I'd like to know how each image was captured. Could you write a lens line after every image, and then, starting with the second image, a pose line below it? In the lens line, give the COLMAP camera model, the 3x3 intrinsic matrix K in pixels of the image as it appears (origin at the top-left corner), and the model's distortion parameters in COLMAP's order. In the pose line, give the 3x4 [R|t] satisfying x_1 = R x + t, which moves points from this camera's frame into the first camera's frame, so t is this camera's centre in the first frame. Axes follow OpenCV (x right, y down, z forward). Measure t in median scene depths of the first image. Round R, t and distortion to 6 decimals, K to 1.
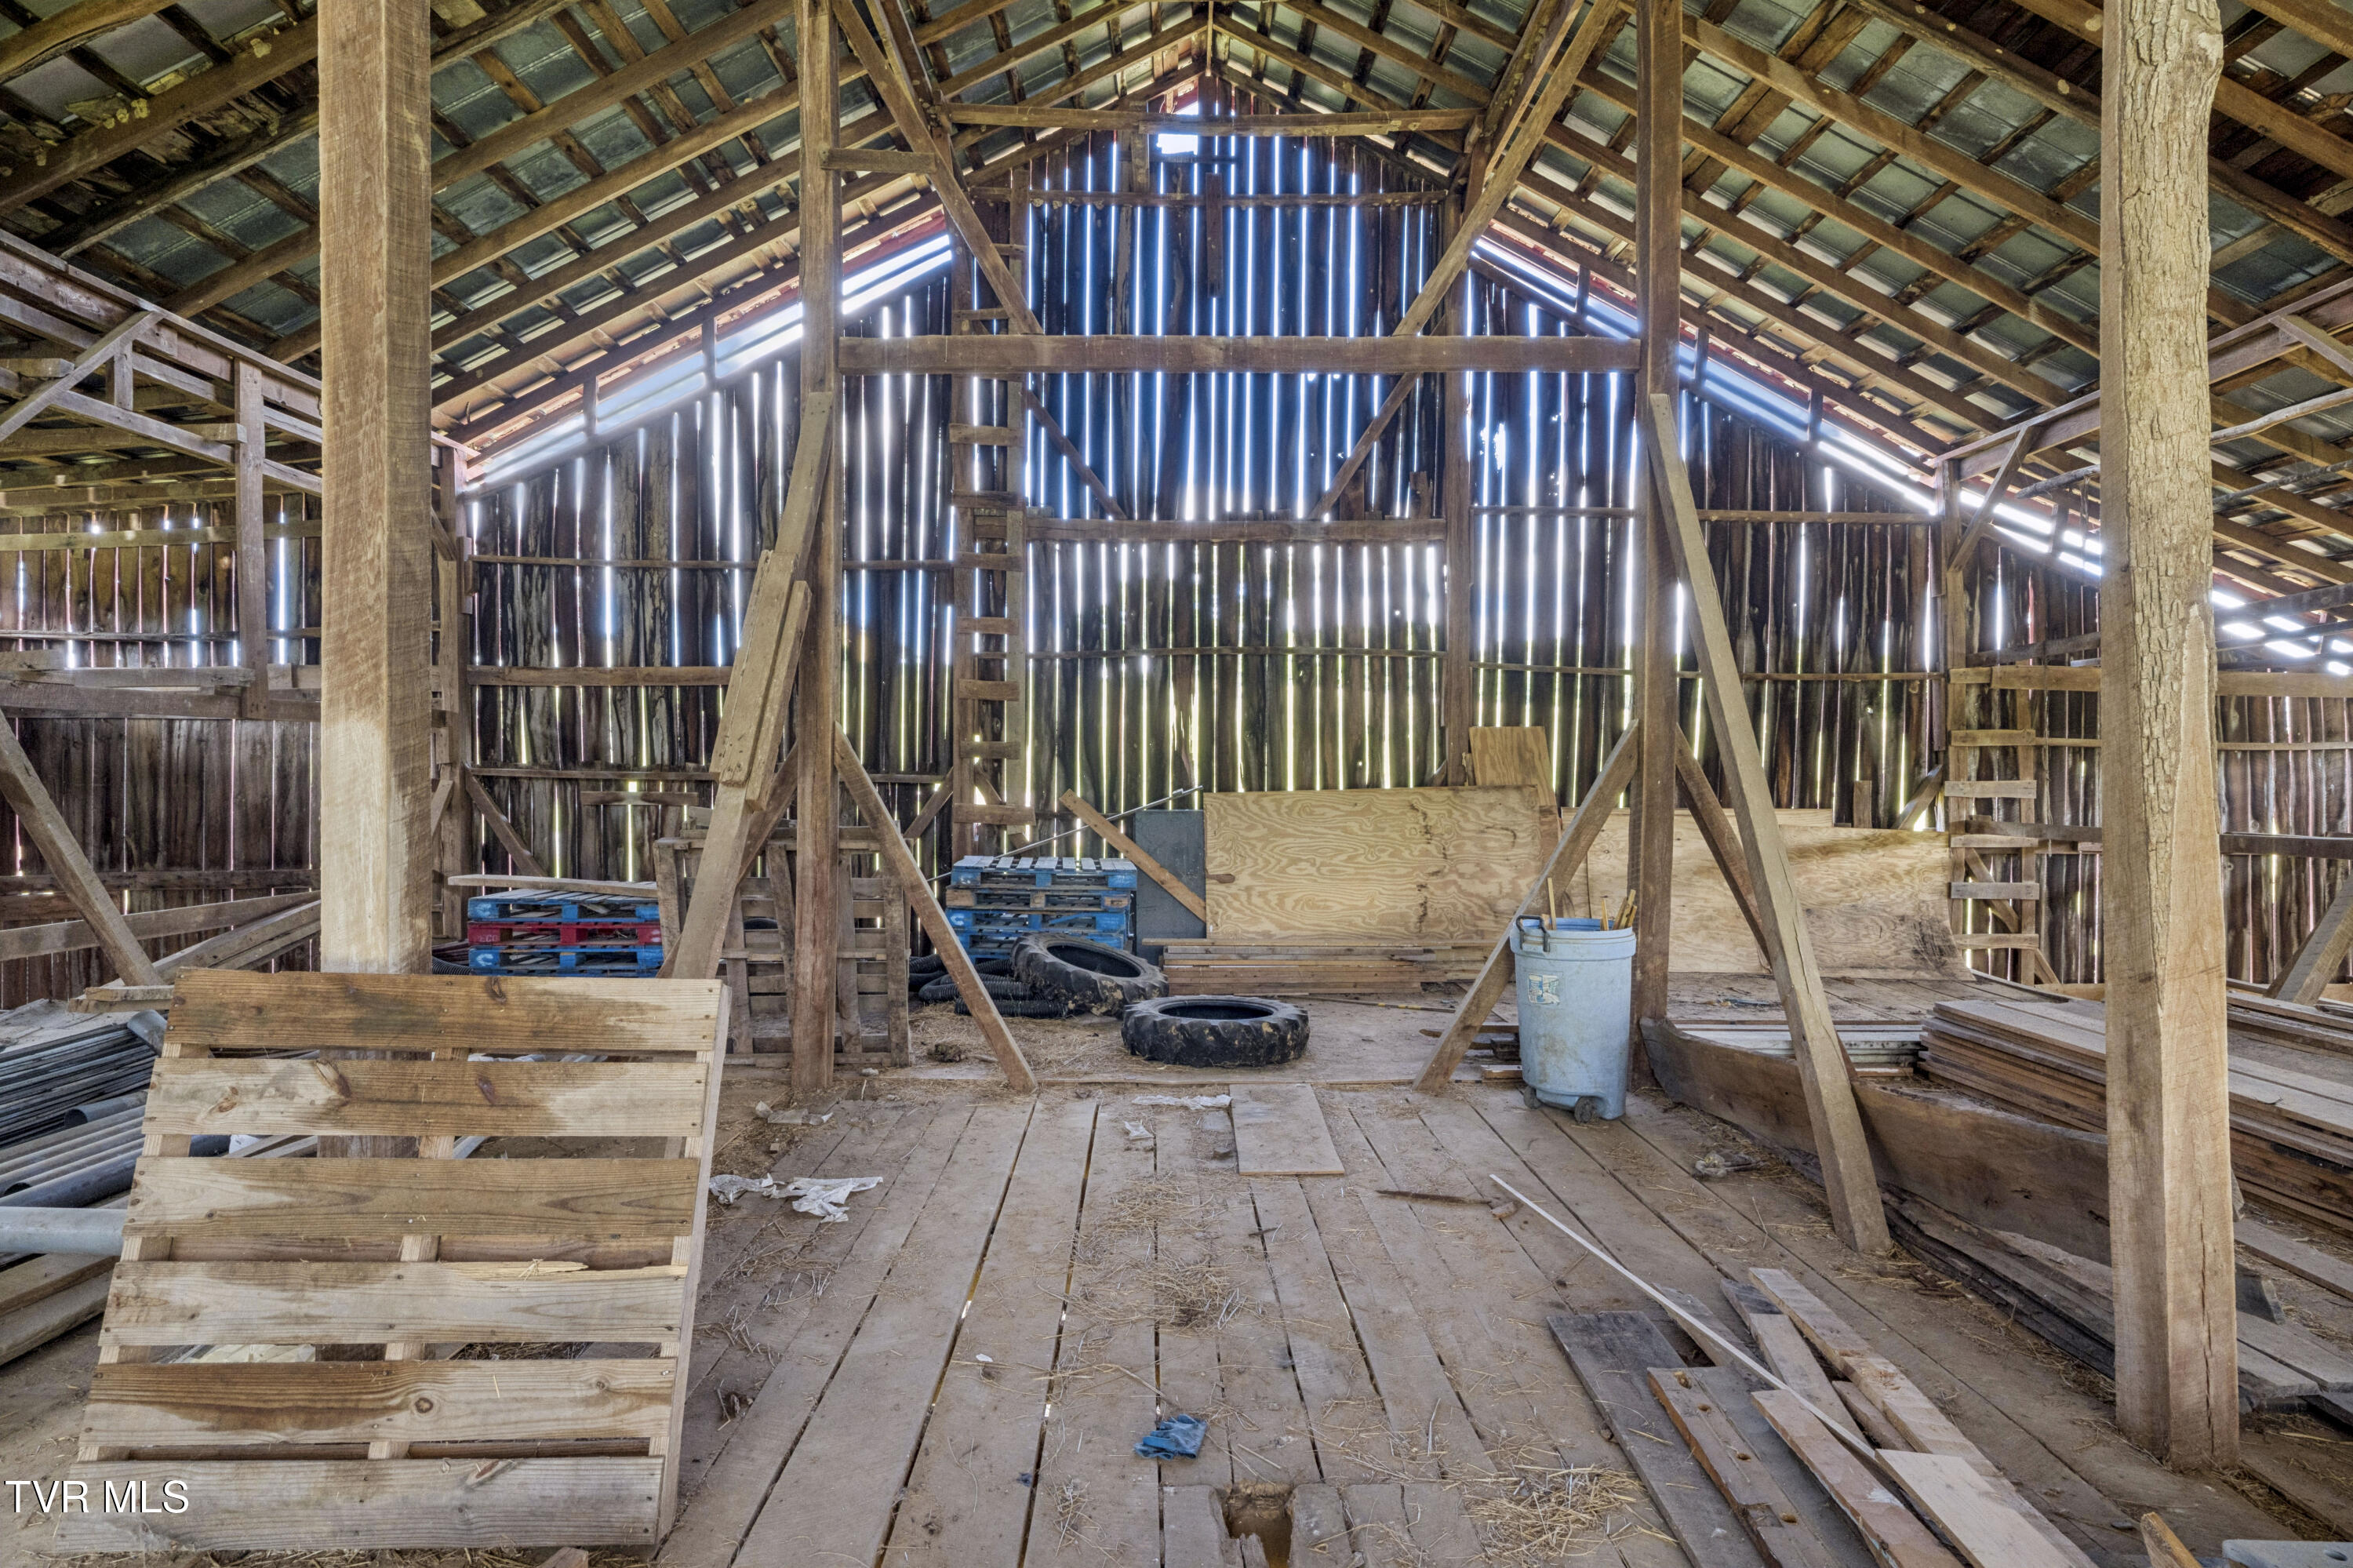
lens RADIAL K [[1179.4, 0, 1188.7], [0, 1179.4, 787.7], [0, 0, 1]] dist [-0.003734, -0.000447]
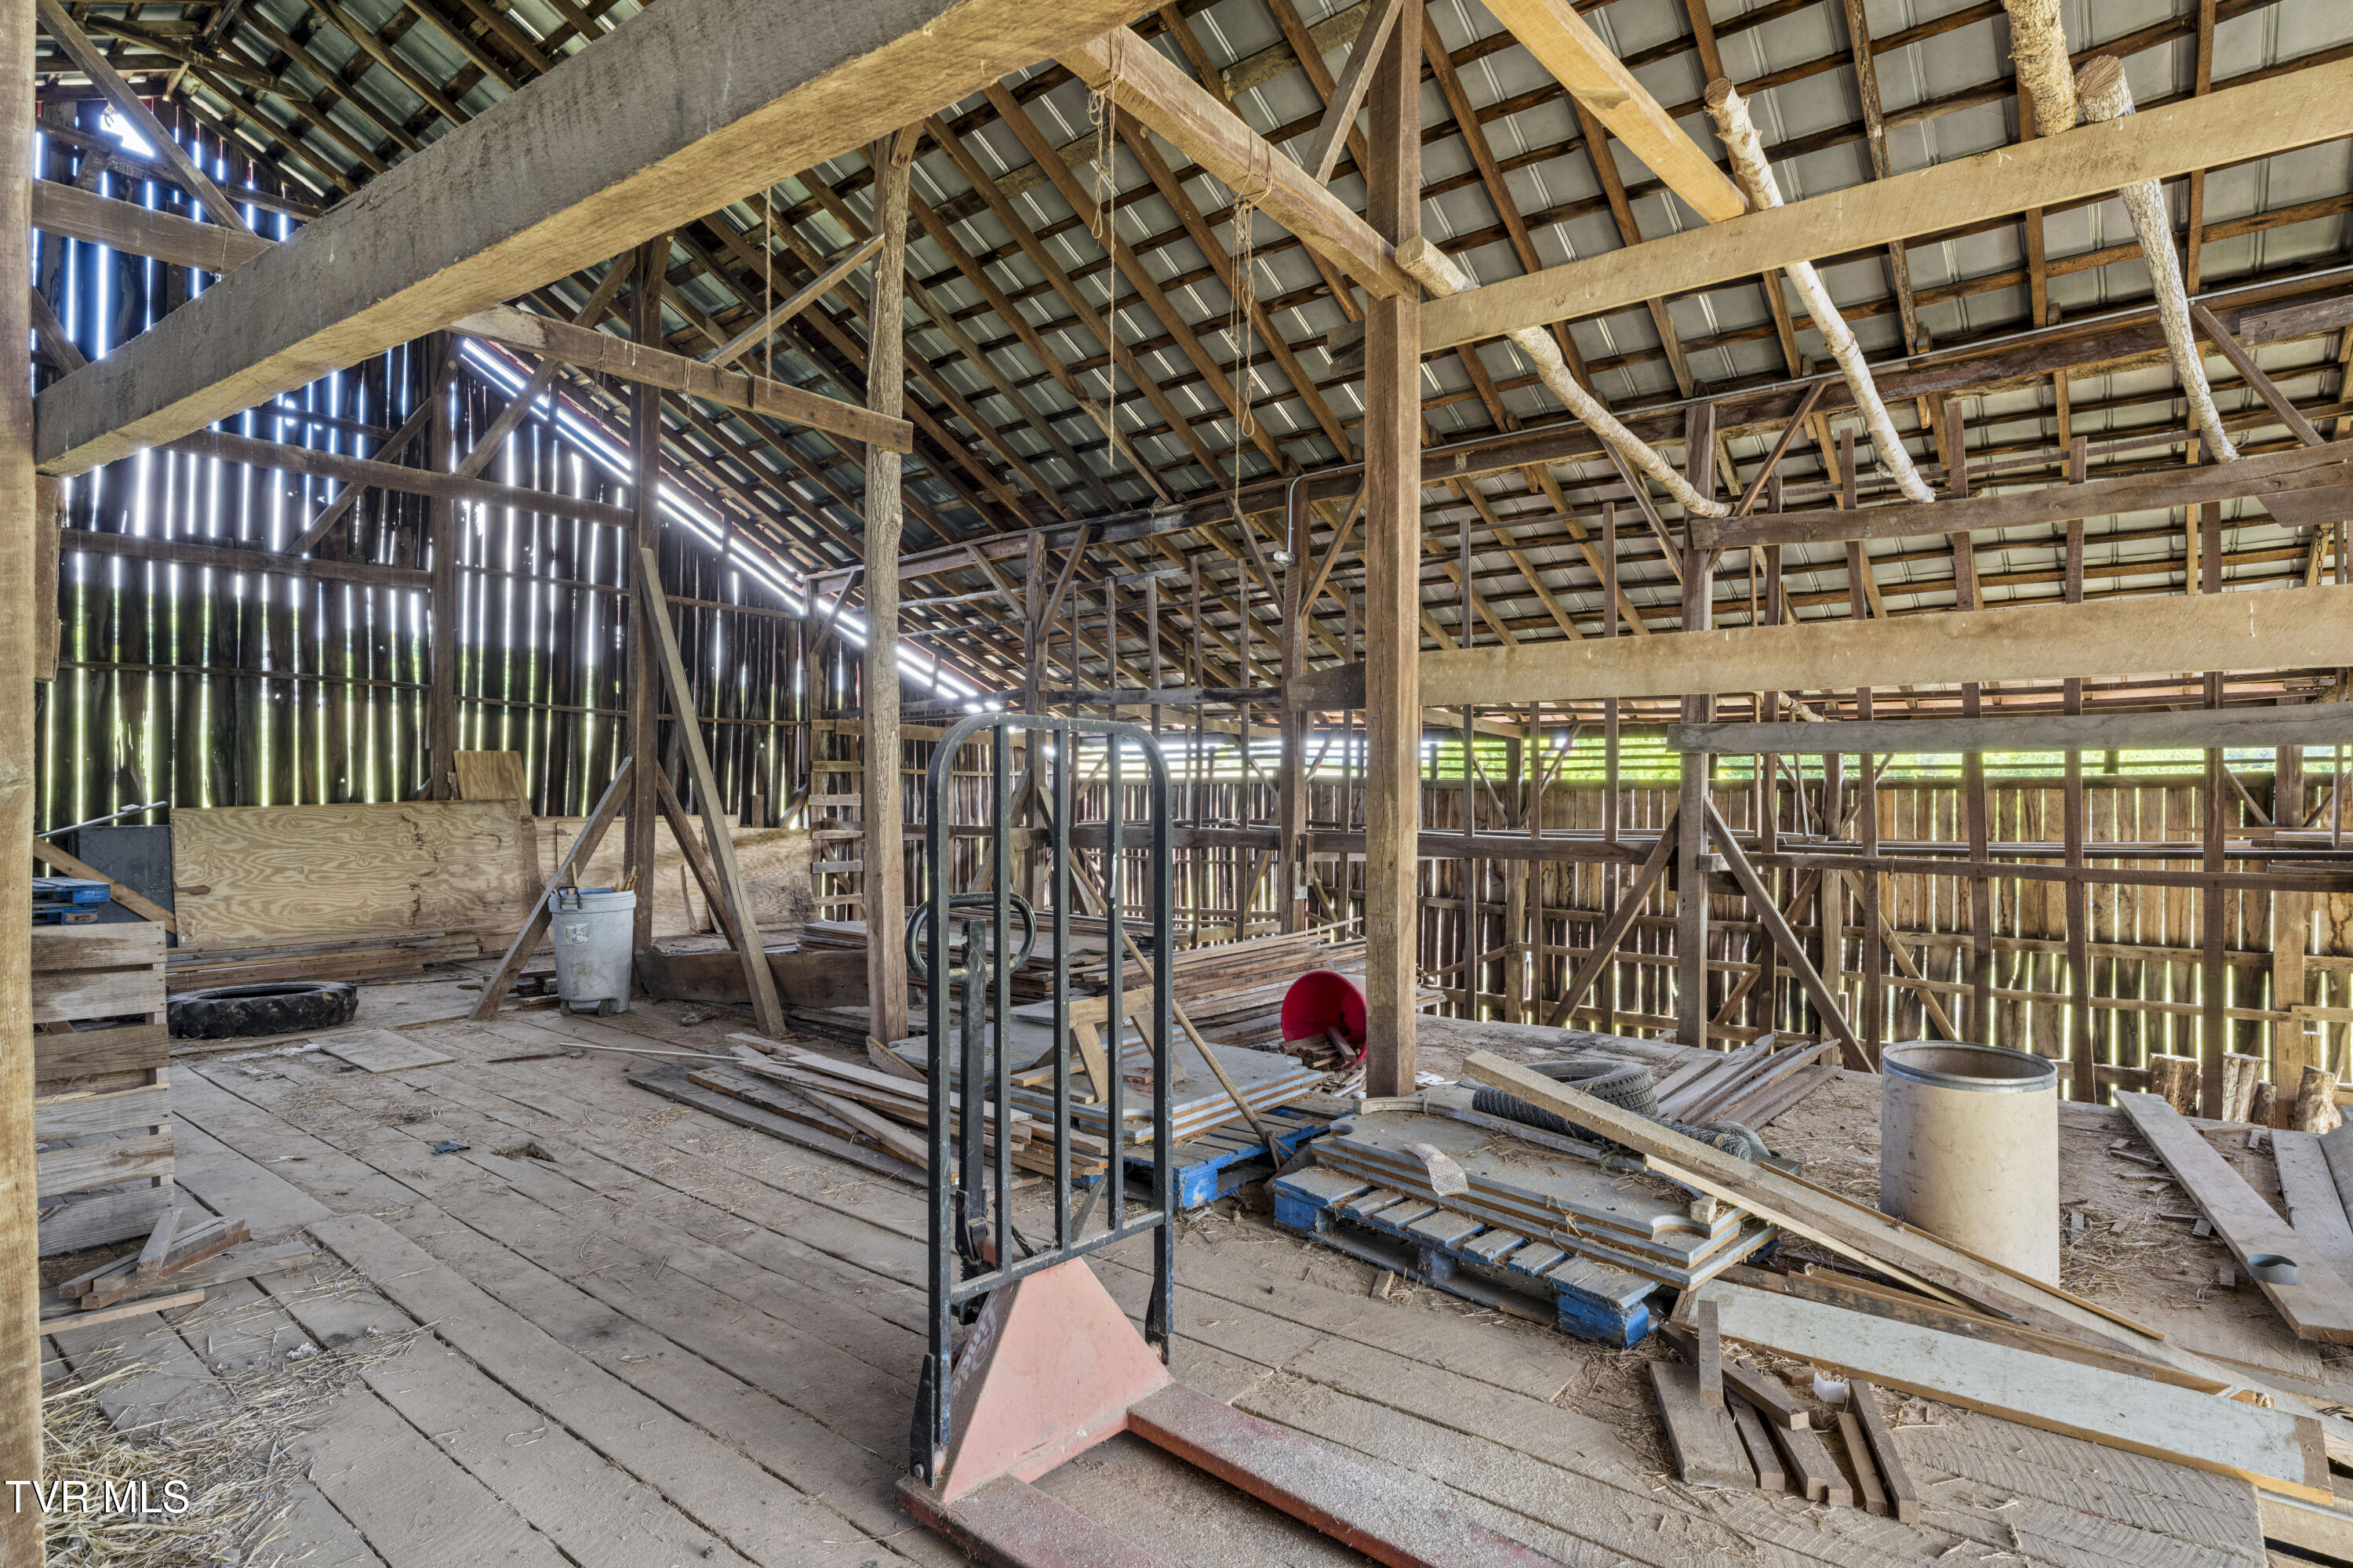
lens RADIAL K [[1179.4, 0, 1188.7], [0, 1179.4, 787.7], [0, 0, 1]] dist [-0.003734, -0.000447]
pose [[0.635197, 0.002317, 0.772347, -0.204289], [0.004396, 0.999968, -0.006615, -0.002659], [-0.772338, 0.007597, 0.635167, -0.318396]]
